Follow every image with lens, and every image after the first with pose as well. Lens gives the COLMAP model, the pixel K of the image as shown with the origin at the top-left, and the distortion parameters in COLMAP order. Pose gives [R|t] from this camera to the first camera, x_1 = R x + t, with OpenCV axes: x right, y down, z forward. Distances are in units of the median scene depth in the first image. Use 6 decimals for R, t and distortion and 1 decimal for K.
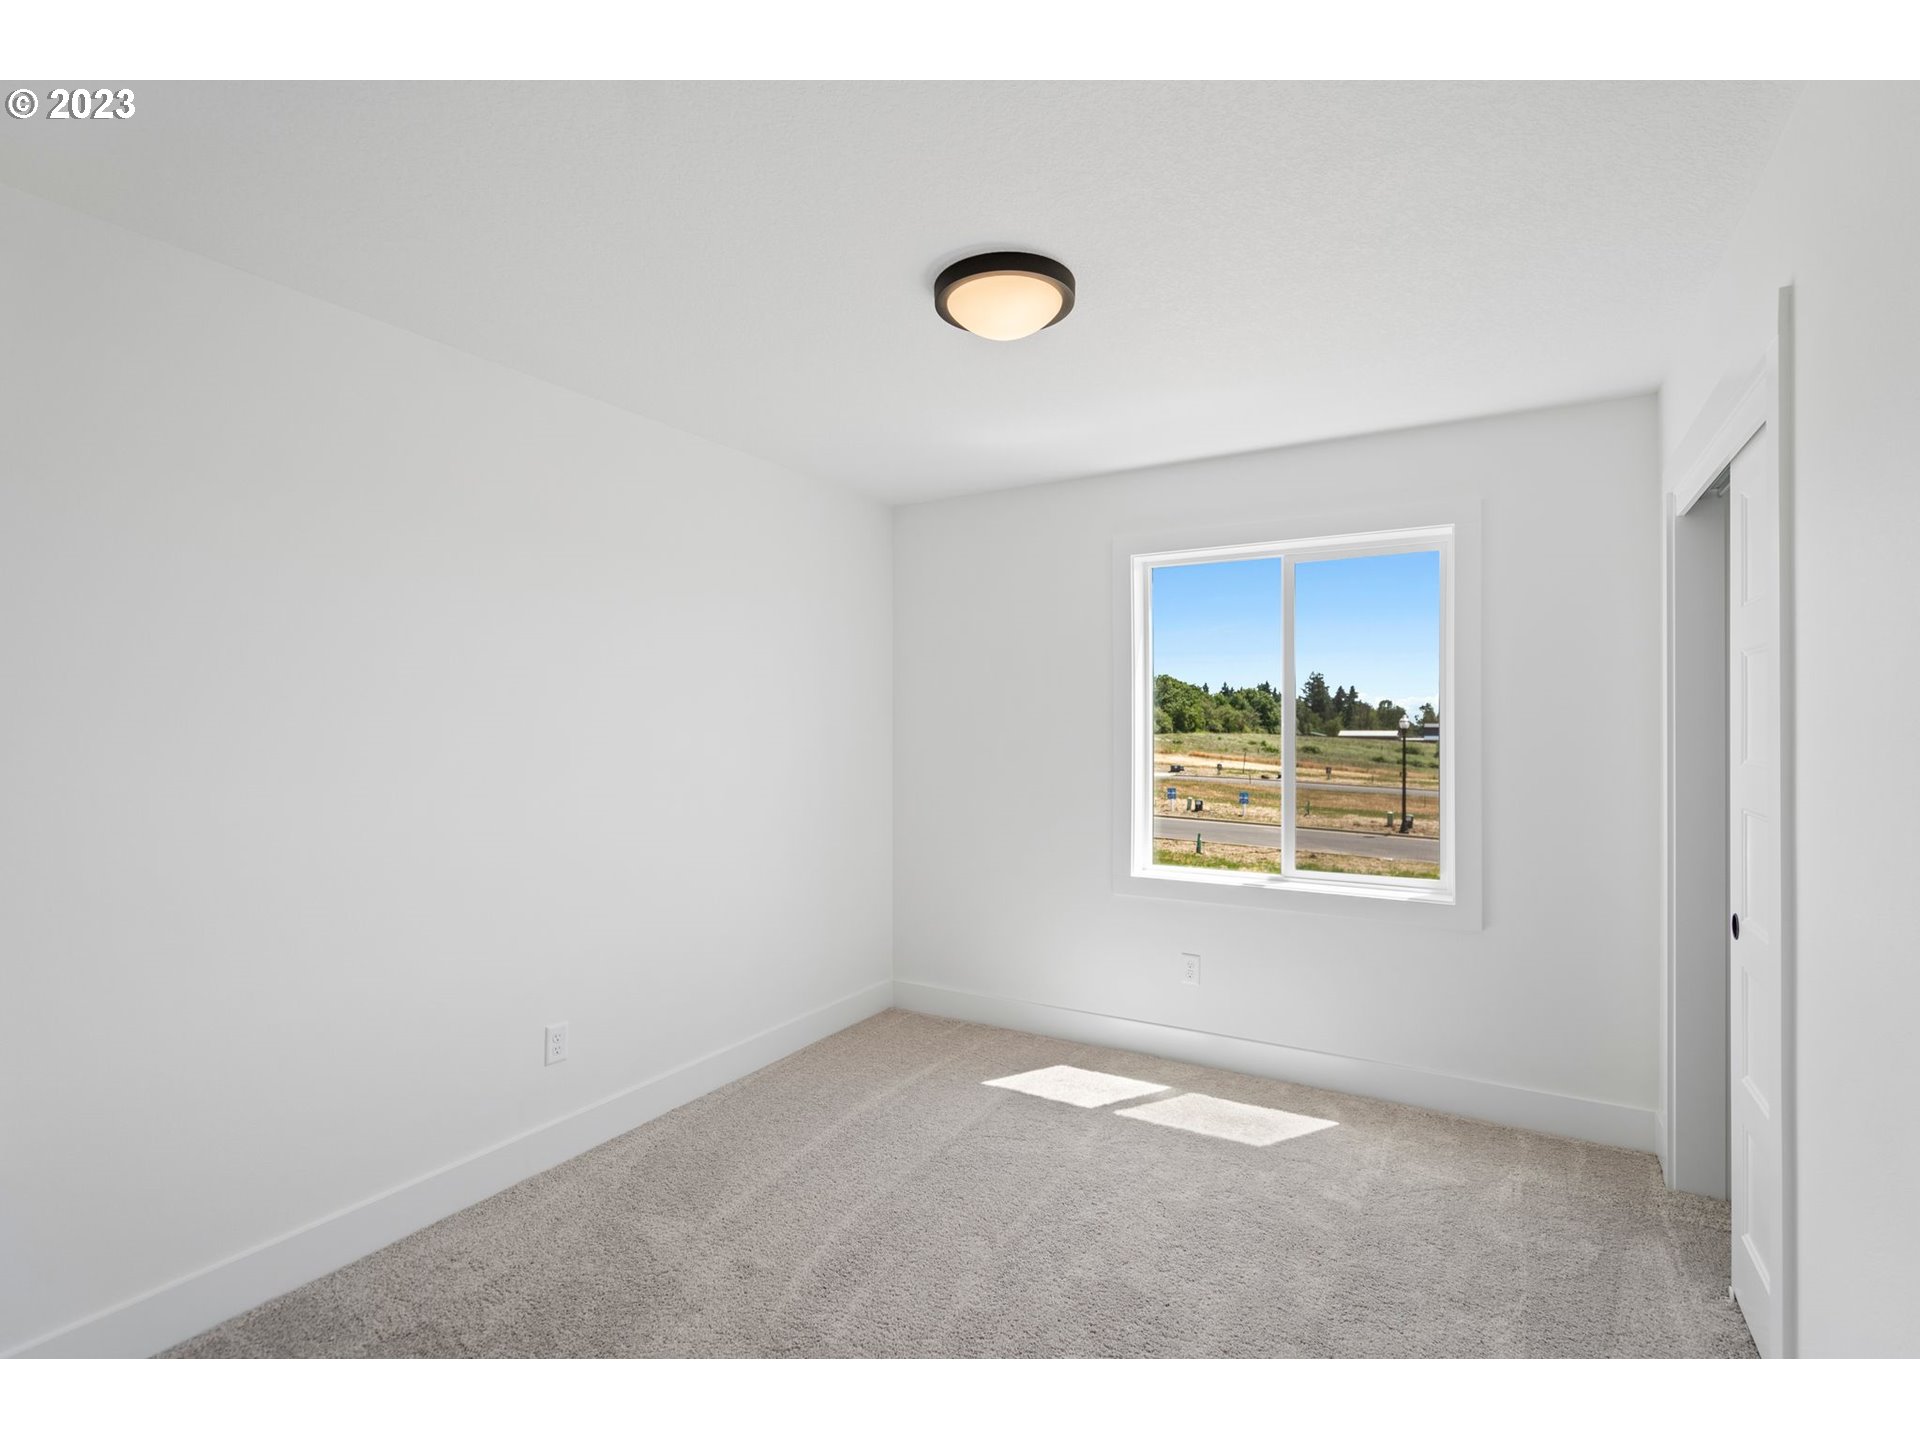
lens RADIAL K [[872.4, 0, 961.1], [0, 872.4, 727.6], [0, 0, 1]] dist [0.002377, 0.000153]
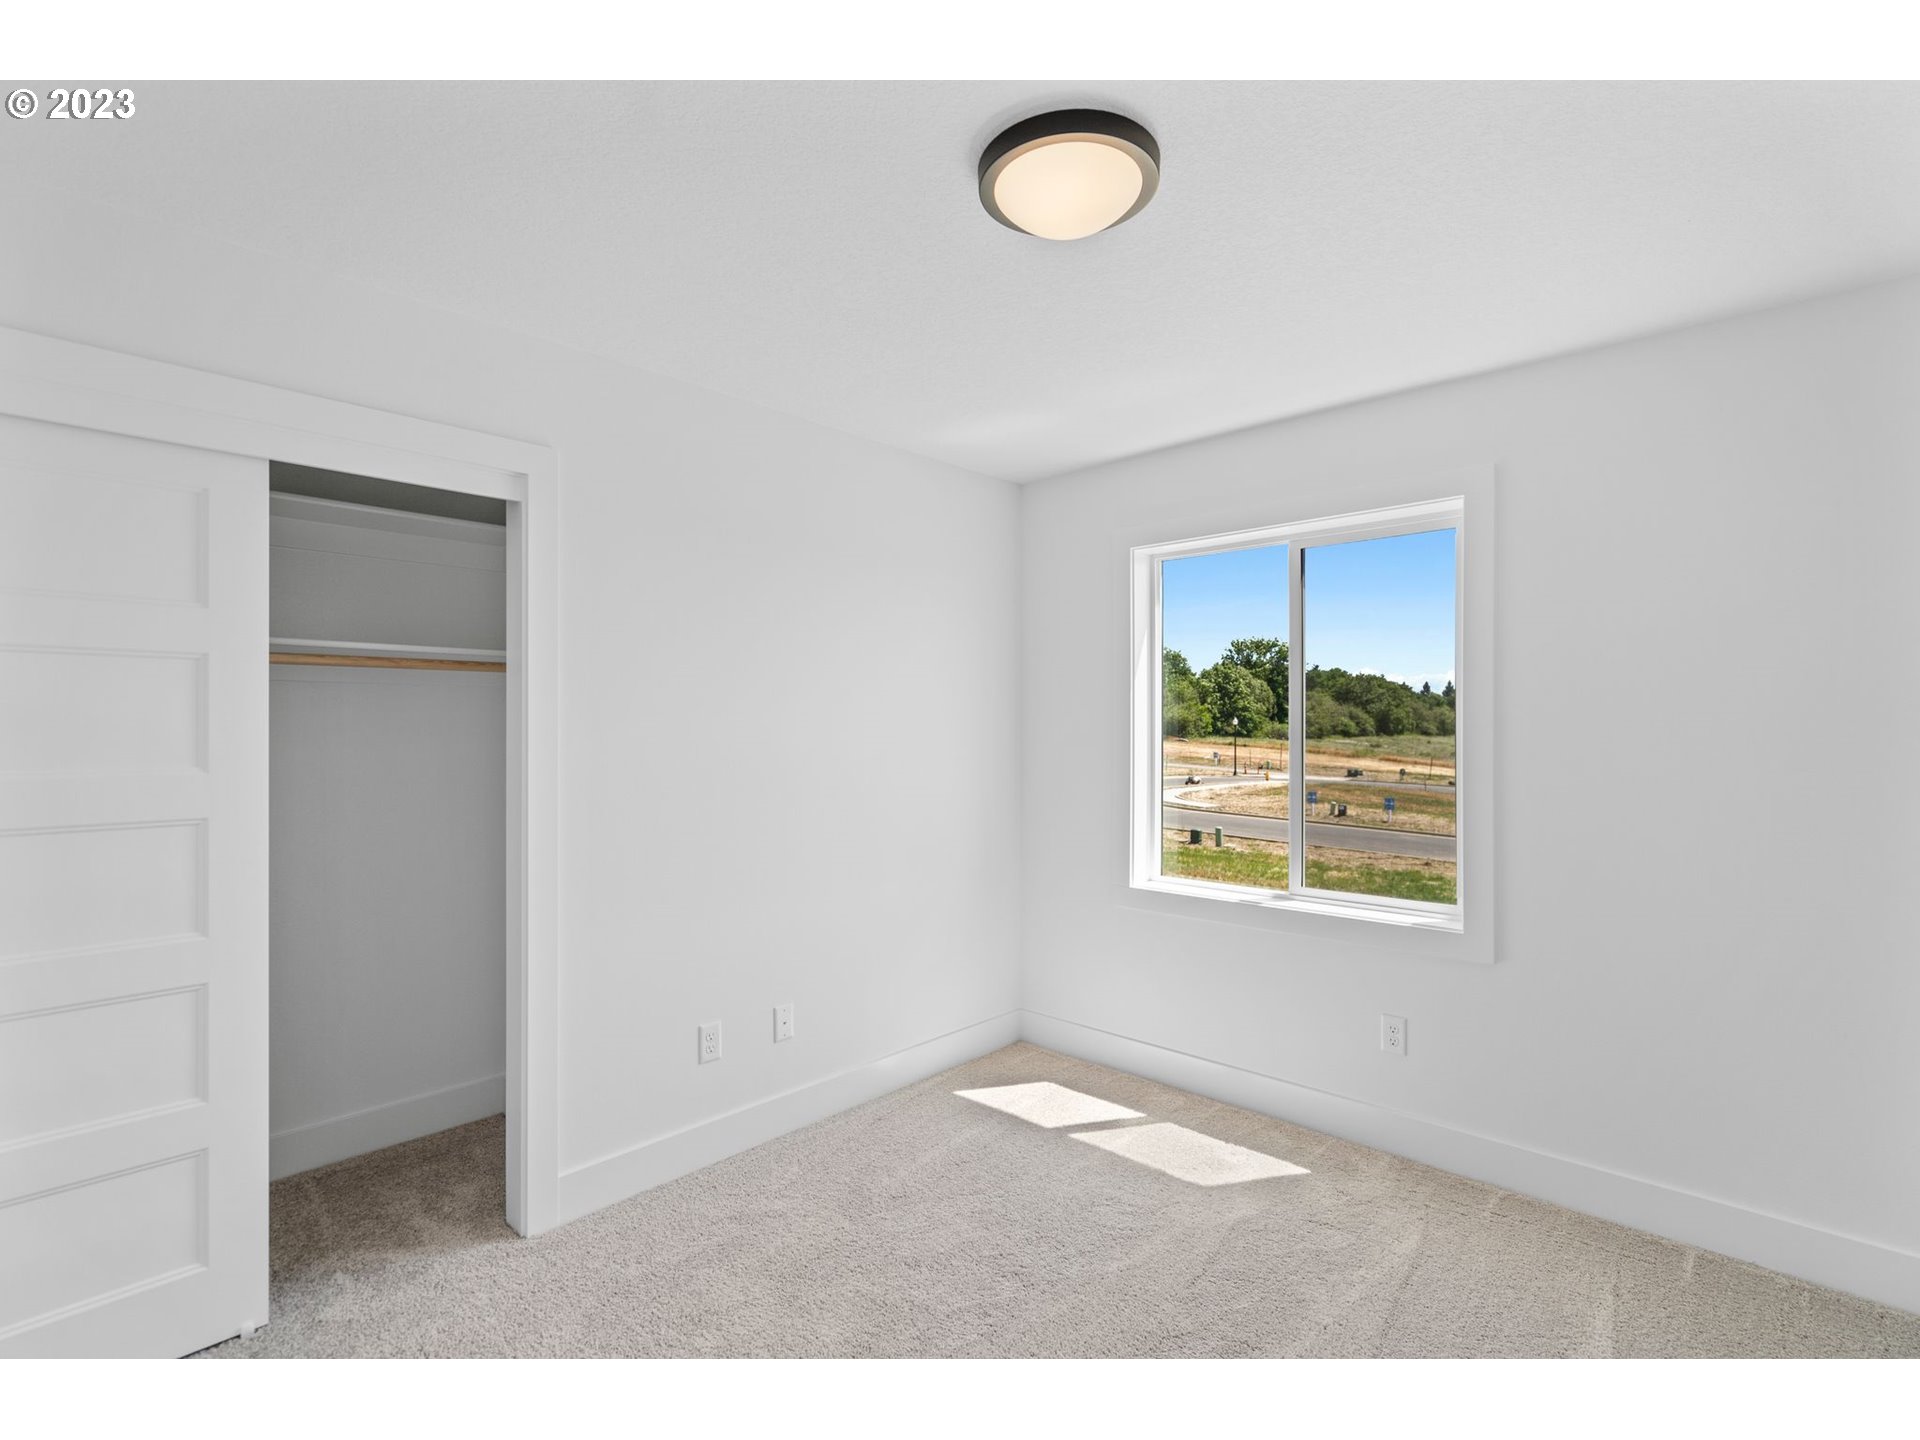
lens RADIAL K [[872.4, 0, 957.0], [0, 872.4, 734.3], [0, 0, 1]] dist [0.002377, 0.000153]
pose [[0.979726, -0.001021, -0.200339, 0.228881], [0.002110, 0.999984, 0.005220, -0.001146], [0.200330, -0.005537, 0.979713, 0.042684]]
